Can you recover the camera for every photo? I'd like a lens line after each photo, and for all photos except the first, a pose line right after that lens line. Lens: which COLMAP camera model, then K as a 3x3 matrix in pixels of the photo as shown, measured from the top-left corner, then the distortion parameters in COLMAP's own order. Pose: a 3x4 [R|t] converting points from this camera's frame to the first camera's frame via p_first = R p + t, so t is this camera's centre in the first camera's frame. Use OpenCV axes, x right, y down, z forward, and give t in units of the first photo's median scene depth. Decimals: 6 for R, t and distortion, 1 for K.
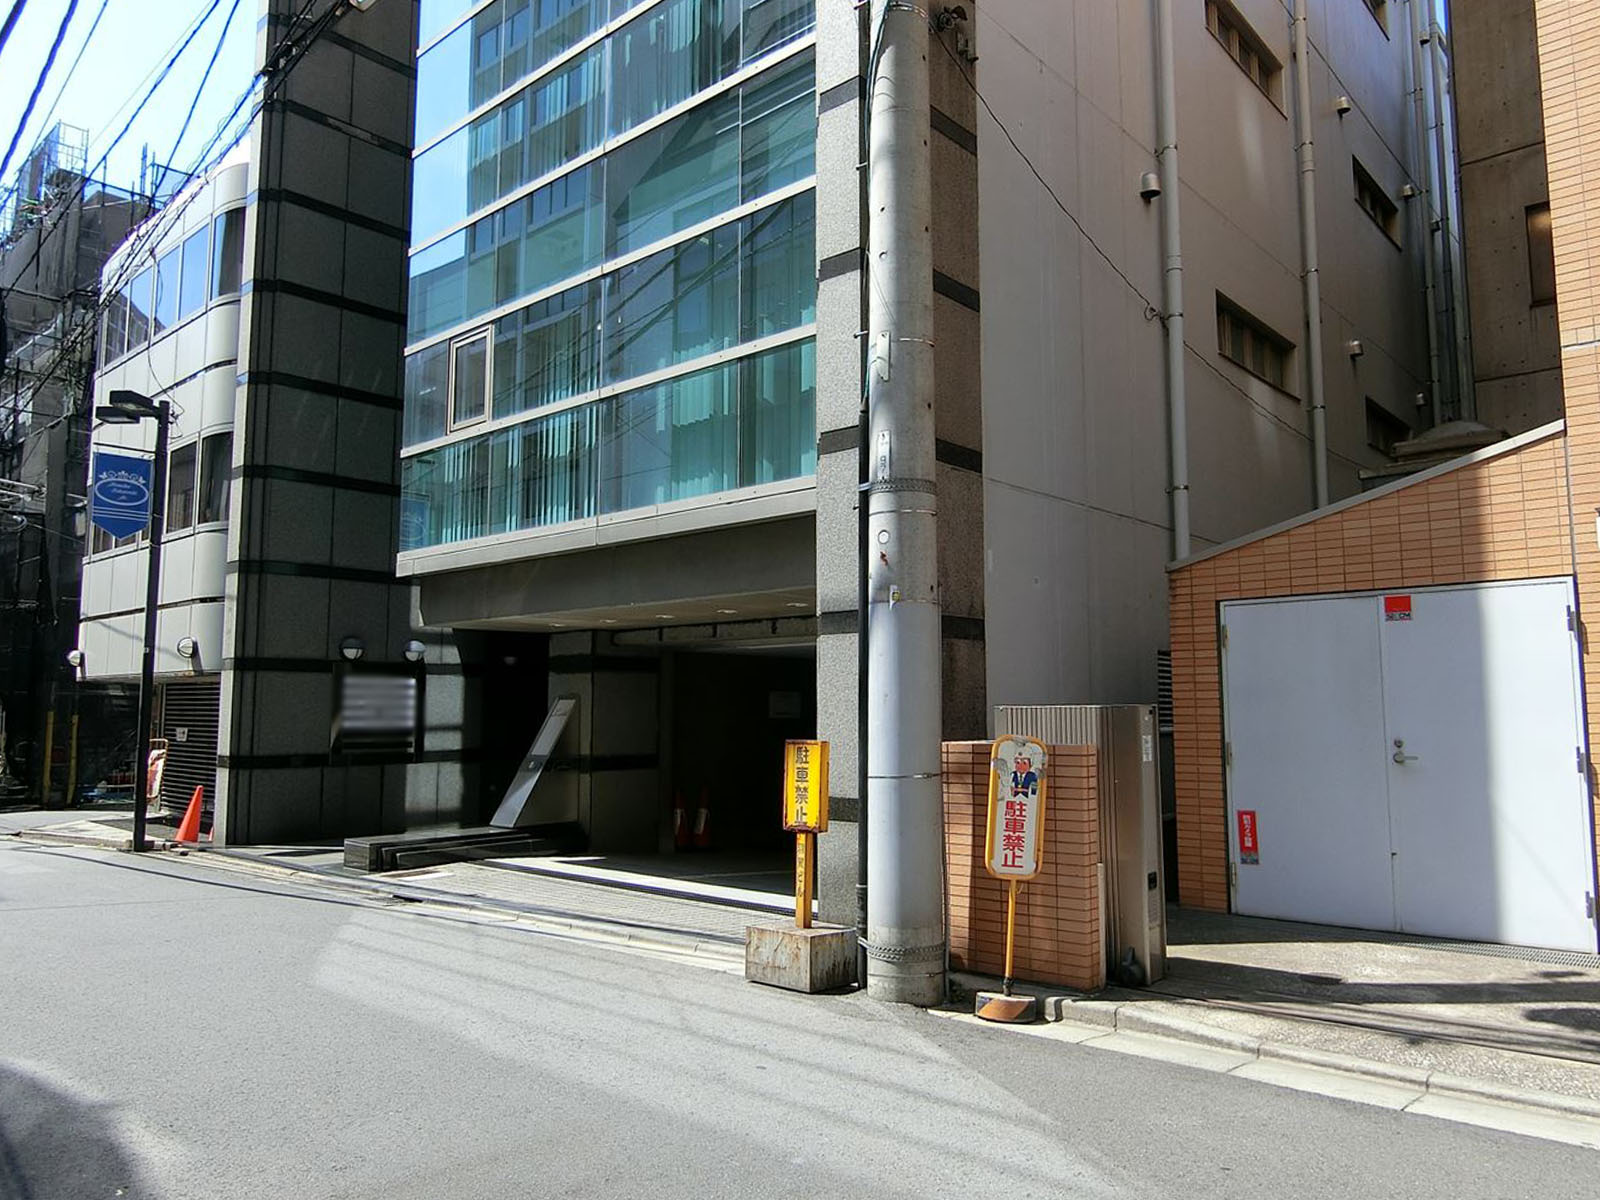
lens RADIAL K [[1134.4, 0, 800.0], [0, 1134.4, 600.0], [0, 0, 1]] dist [-0.006343, -0.003746]
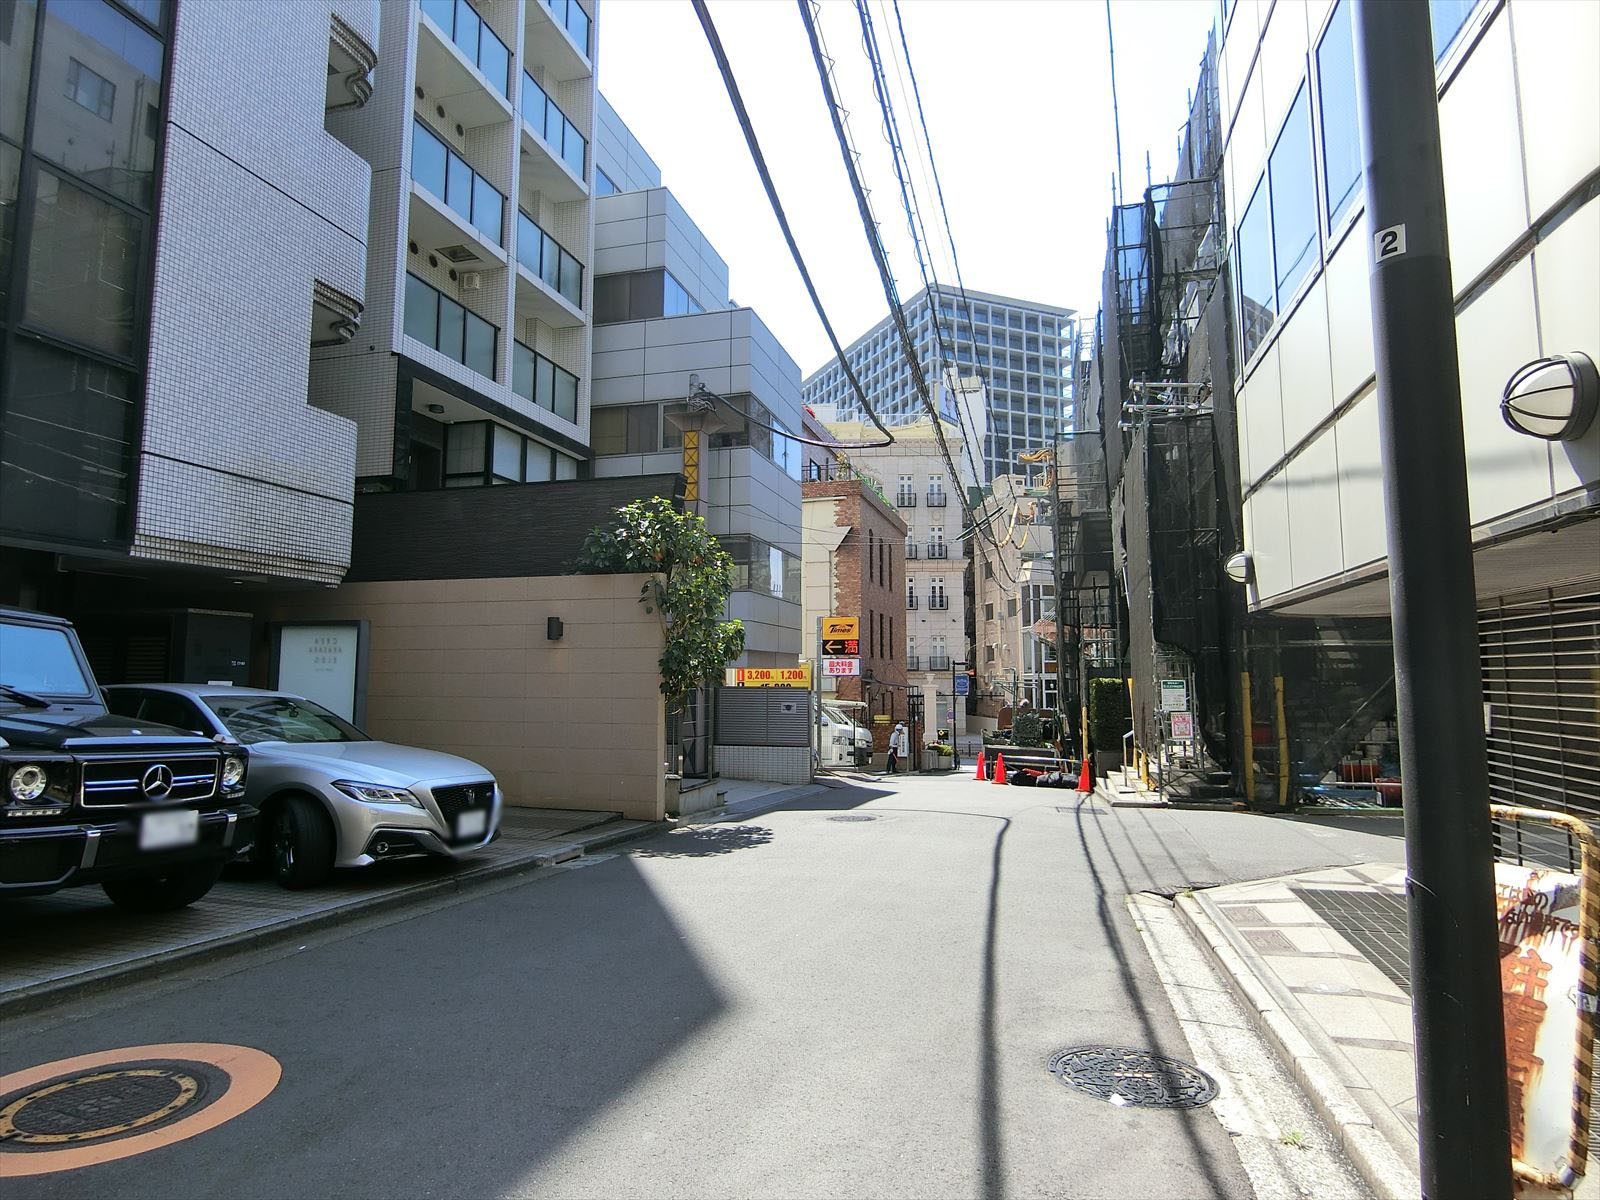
lens RADIAL K [[883.5, 0, 800.0], [0, 883.5, 600.0], [0, 0, 1]] dist [0.000825, 0.000179]
pose [[0.466731, -0.069440, -0.881669, -0.301070], [0.093851, 0.995173, -0.028698, 0.043372], [0.879406, -0.069352, 0.470995, 0.496970]]
